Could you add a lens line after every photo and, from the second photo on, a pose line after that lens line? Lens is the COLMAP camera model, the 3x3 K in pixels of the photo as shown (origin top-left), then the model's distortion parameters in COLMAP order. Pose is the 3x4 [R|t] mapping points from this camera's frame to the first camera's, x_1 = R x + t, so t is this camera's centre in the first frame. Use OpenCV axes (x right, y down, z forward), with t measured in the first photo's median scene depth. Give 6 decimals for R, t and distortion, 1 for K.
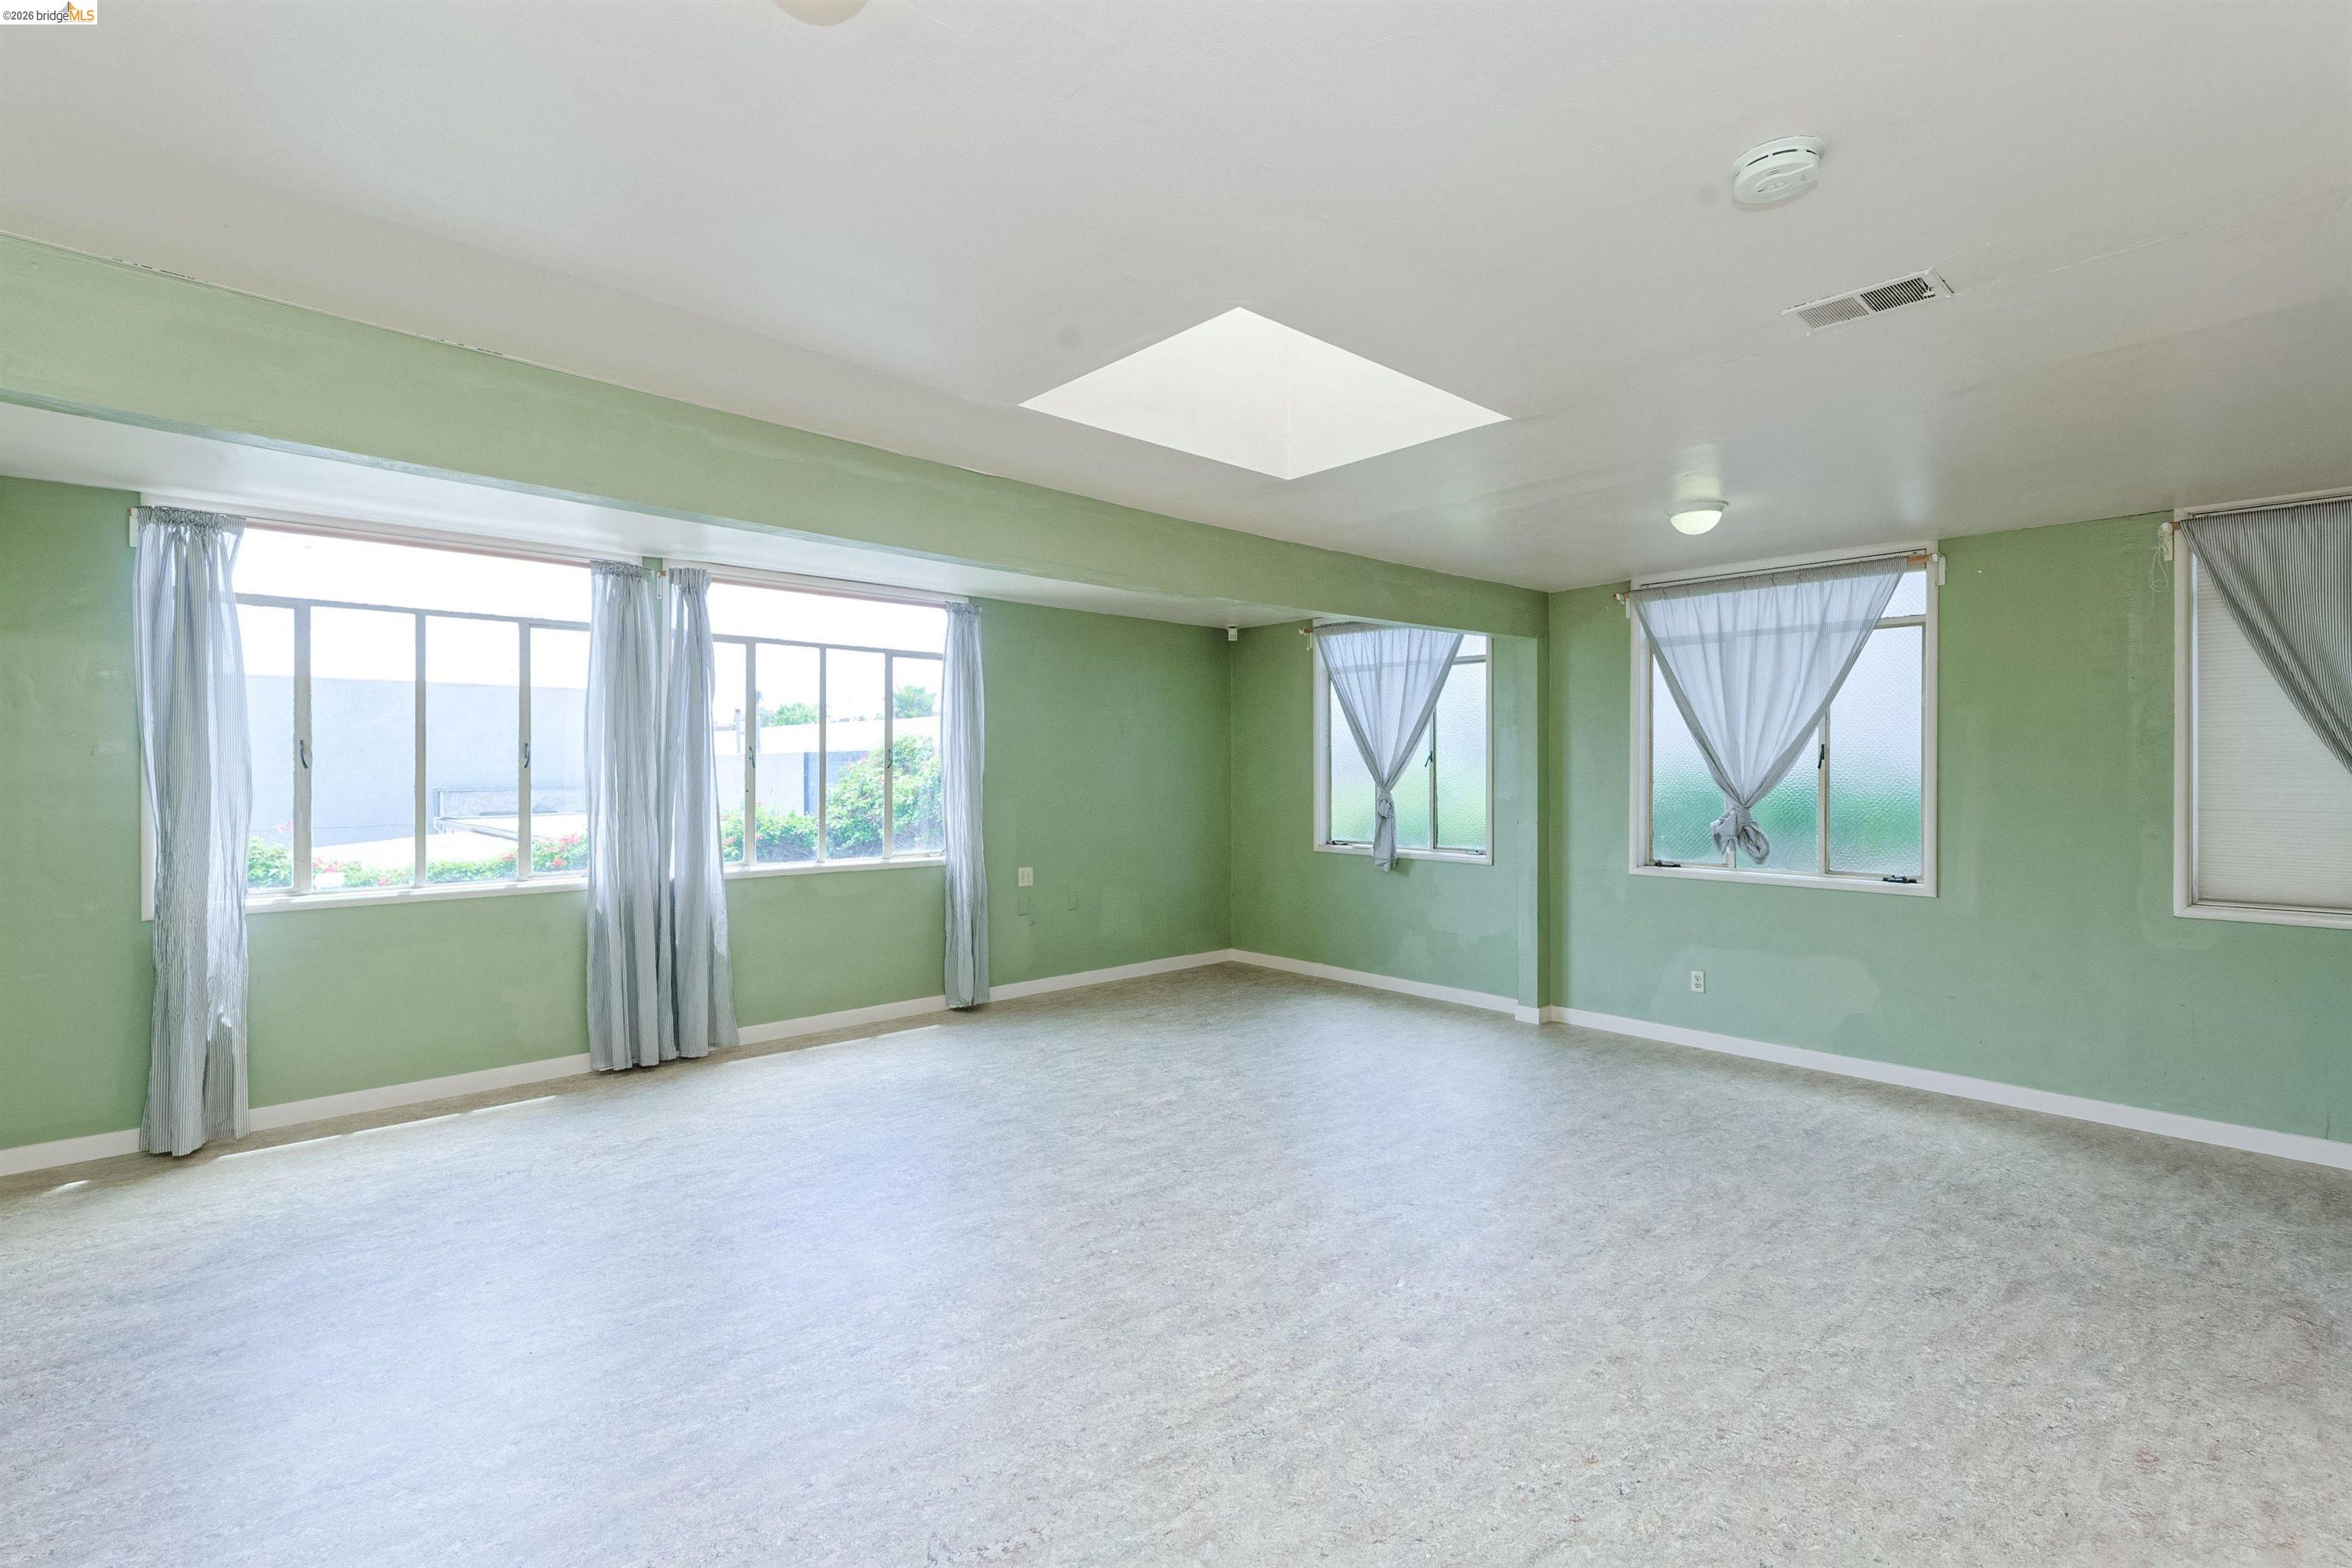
lens RADIAL K [[1067.9, 0, 1174.0], [0, 1067.9, 767.7], [0, 0, 1]] dist [0.002080, 0.000141]
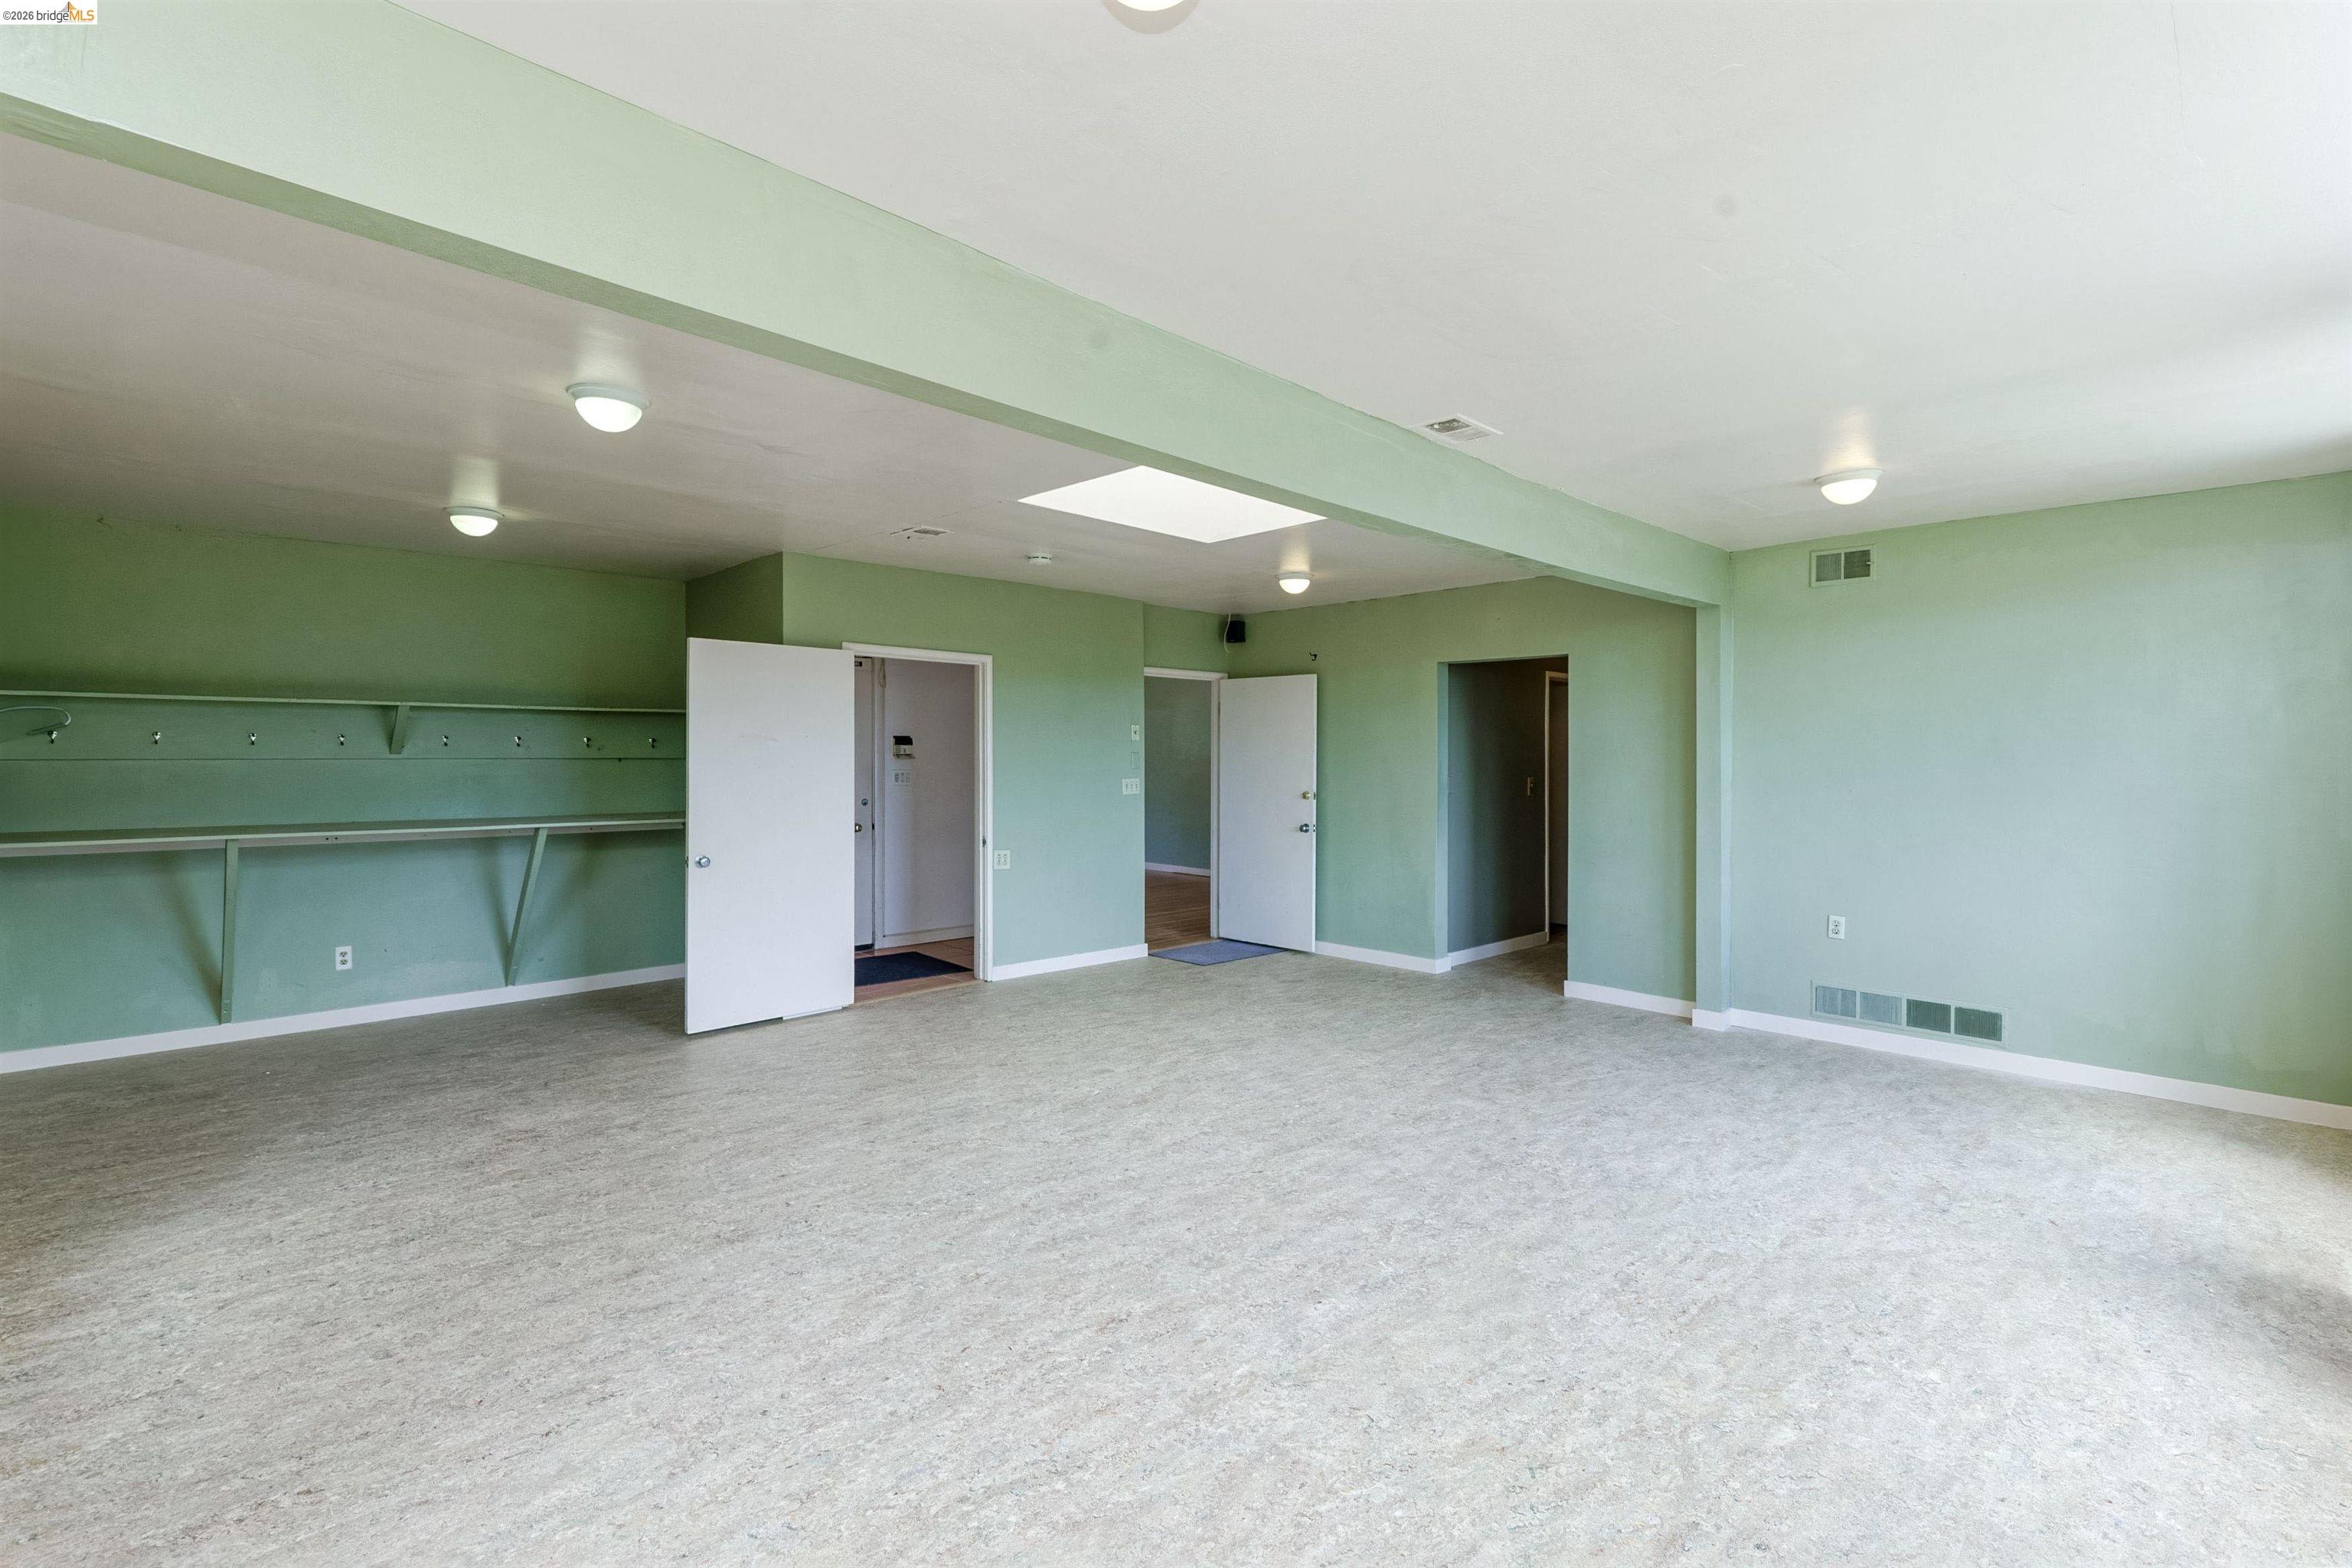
lens RADIAL K [[1067.9, 0, 1178.3], [0, 1067.9, 776.9], [0, 0, 1]] dist [0.002080, 0.000141]
pose [[-0.999673, -0.003892, -0.025281, 0.106517], [-0.004256, 0.999888, 0.014375, 0.018957], [0.025222, 0.014478, -0.999577, 1.923799]]
